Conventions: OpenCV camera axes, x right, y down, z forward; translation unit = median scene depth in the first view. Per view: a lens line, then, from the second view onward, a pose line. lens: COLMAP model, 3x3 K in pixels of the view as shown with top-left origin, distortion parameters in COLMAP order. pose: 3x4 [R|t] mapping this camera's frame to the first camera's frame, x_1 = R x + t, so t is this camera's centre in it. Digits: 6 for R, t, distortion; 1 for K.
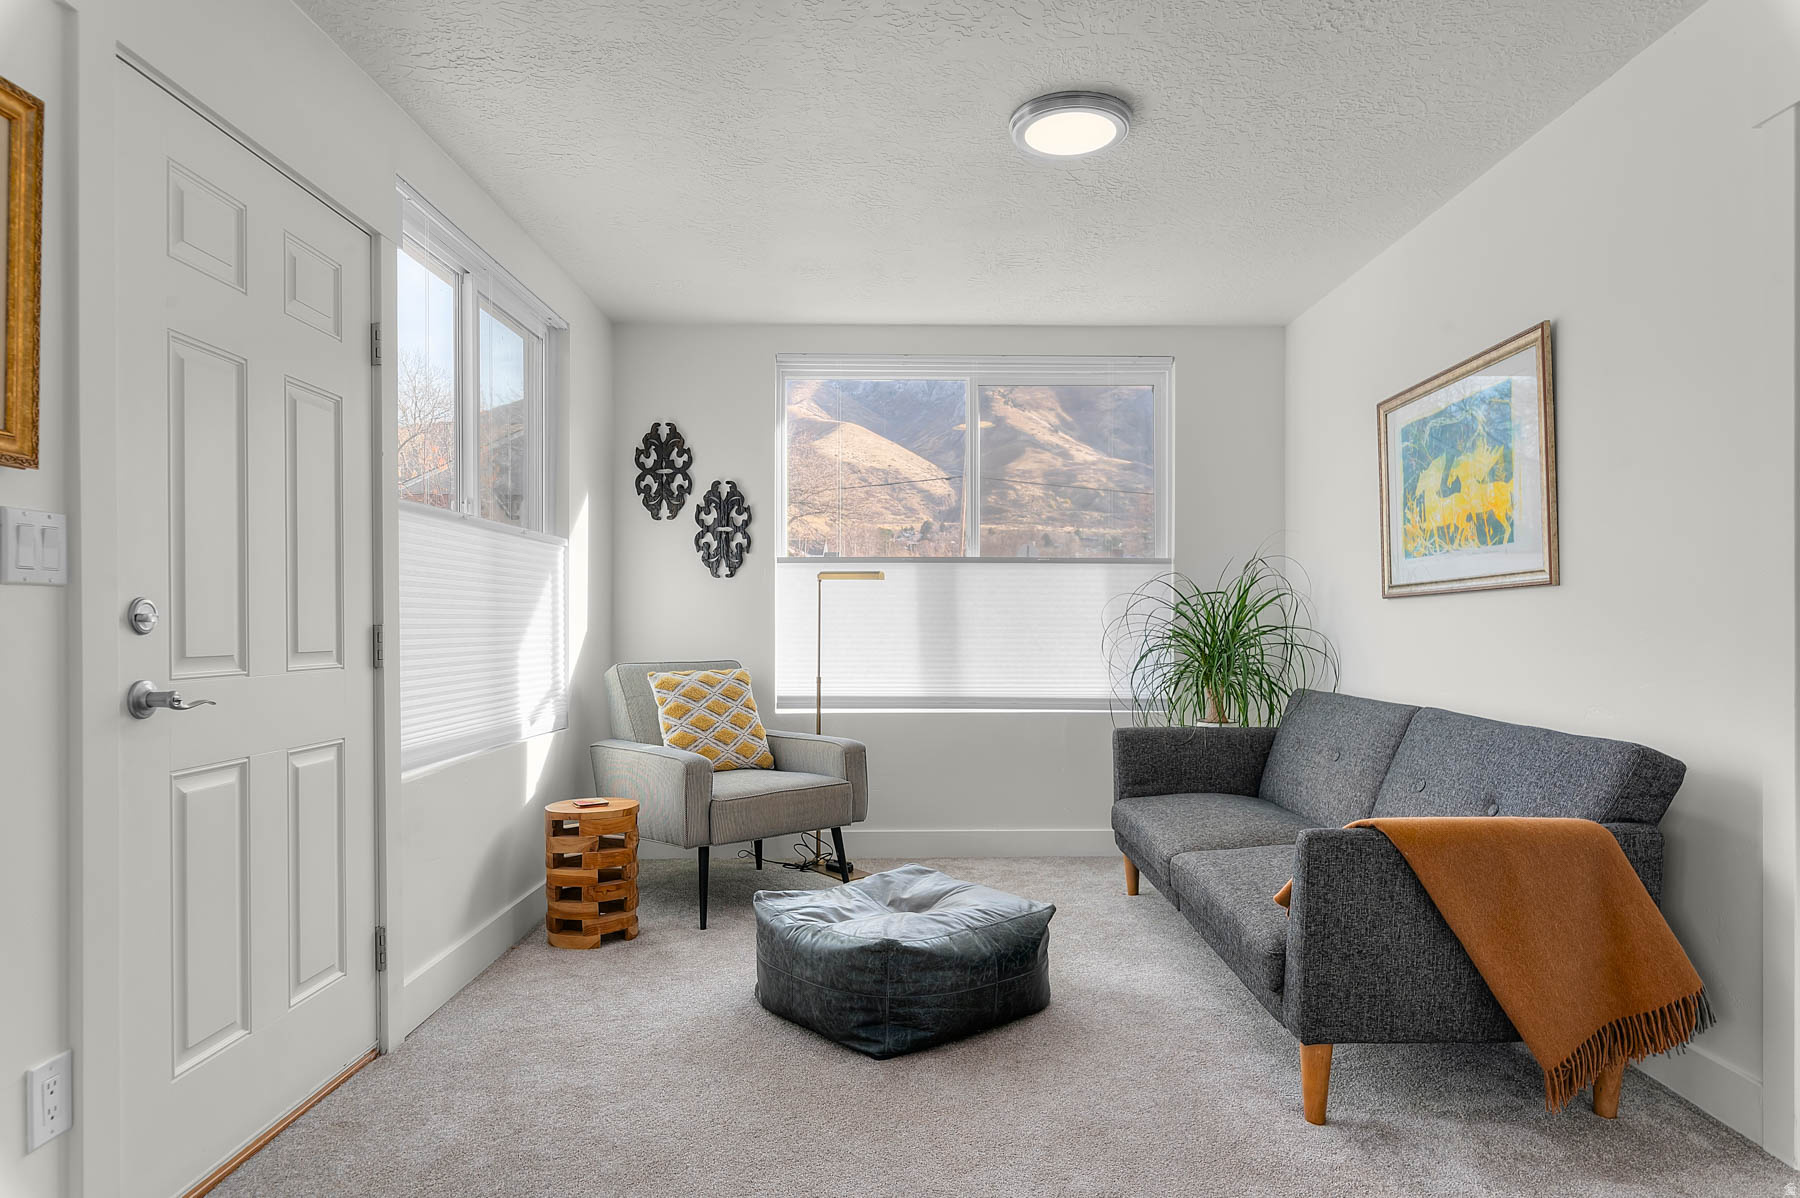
lens RADIAL K [[1084.5, 0, 899.3], [0, 1084.5, 602.5], [0, 0, 1]] dist [-0.001168, -0.000065]
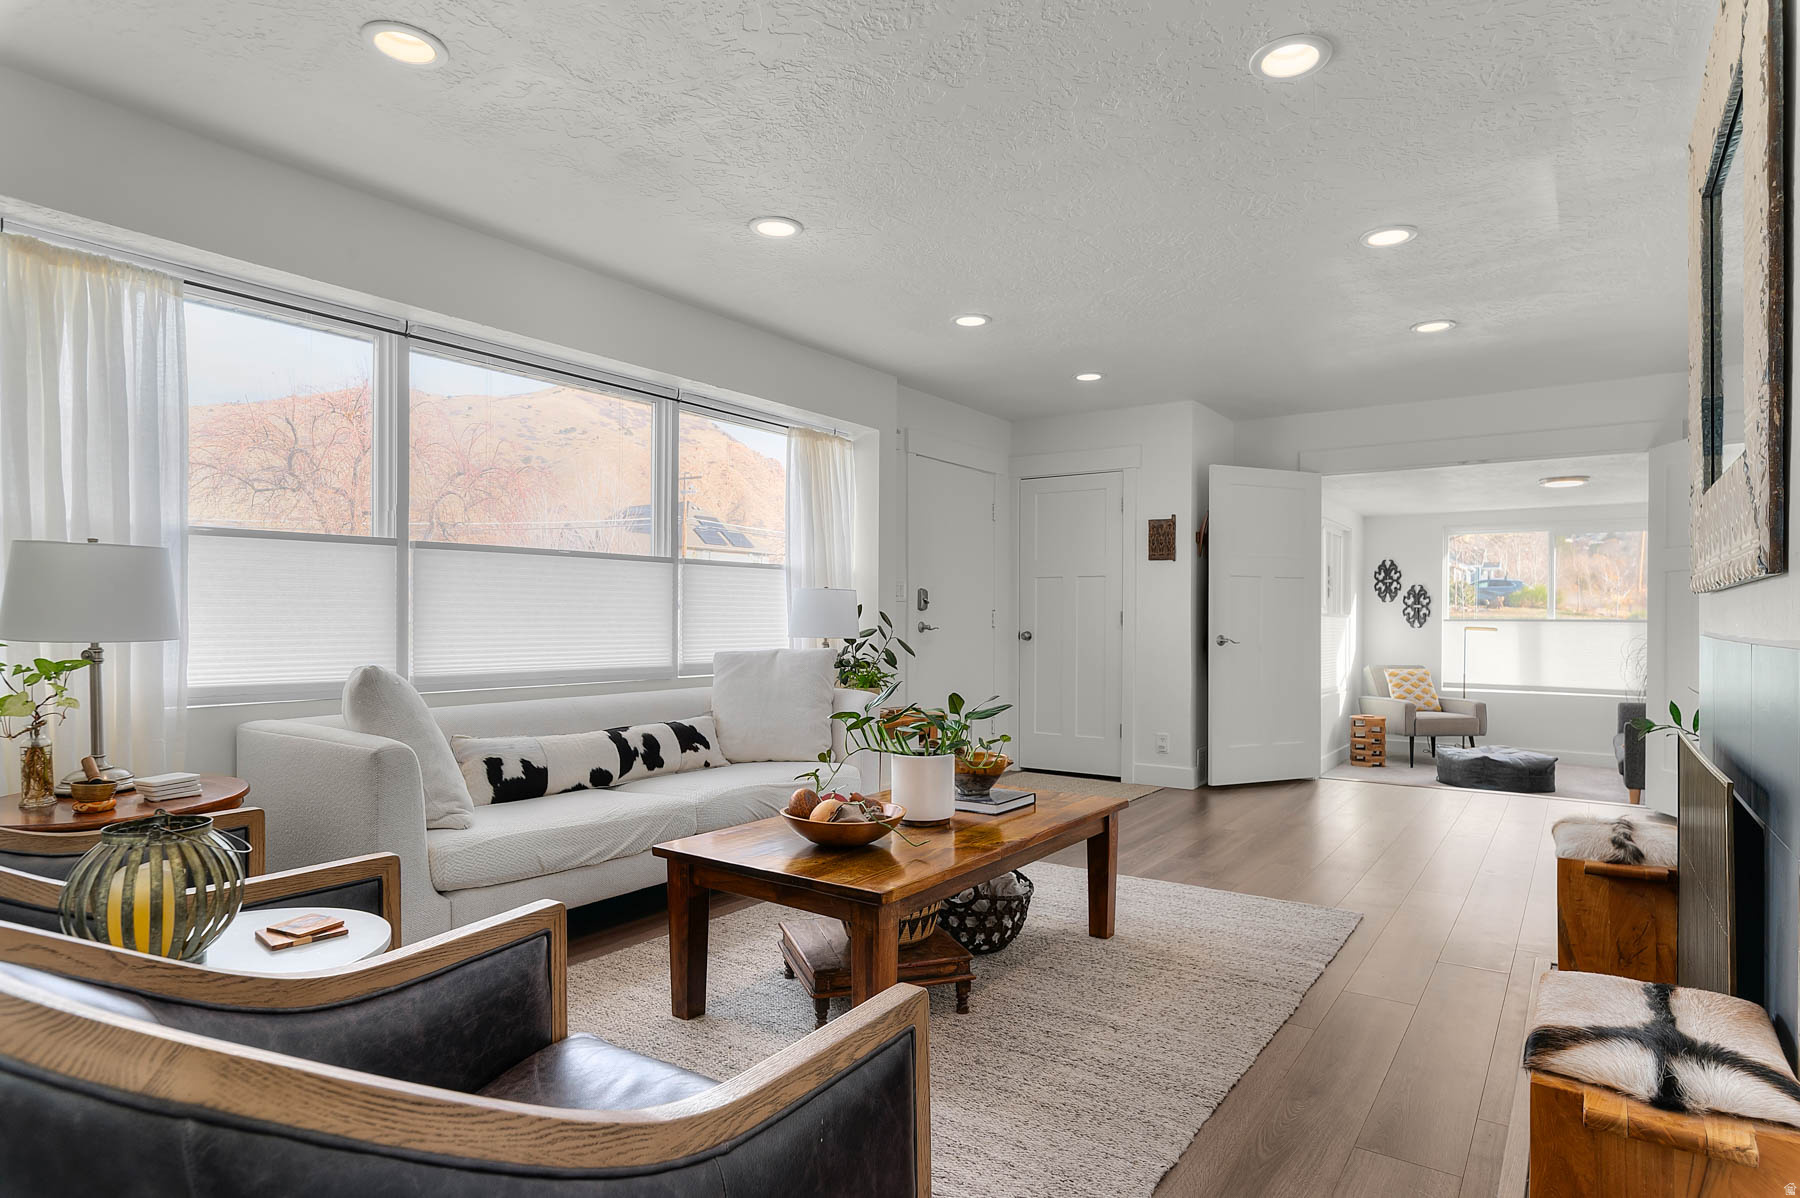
lens RADIAL K [[1004.0, 0, 901.1], [0, 1004.0, 607.6], [0, 0, 1]] dist [-0.006863, -0.001215]
pose [[0.827451, 0.005960, -0.561506, 0.120156], [-0.000954, 0.999957, 0.009208, -0.083495], [0.561537, -0.007083, 0.827421, -1.320524]]
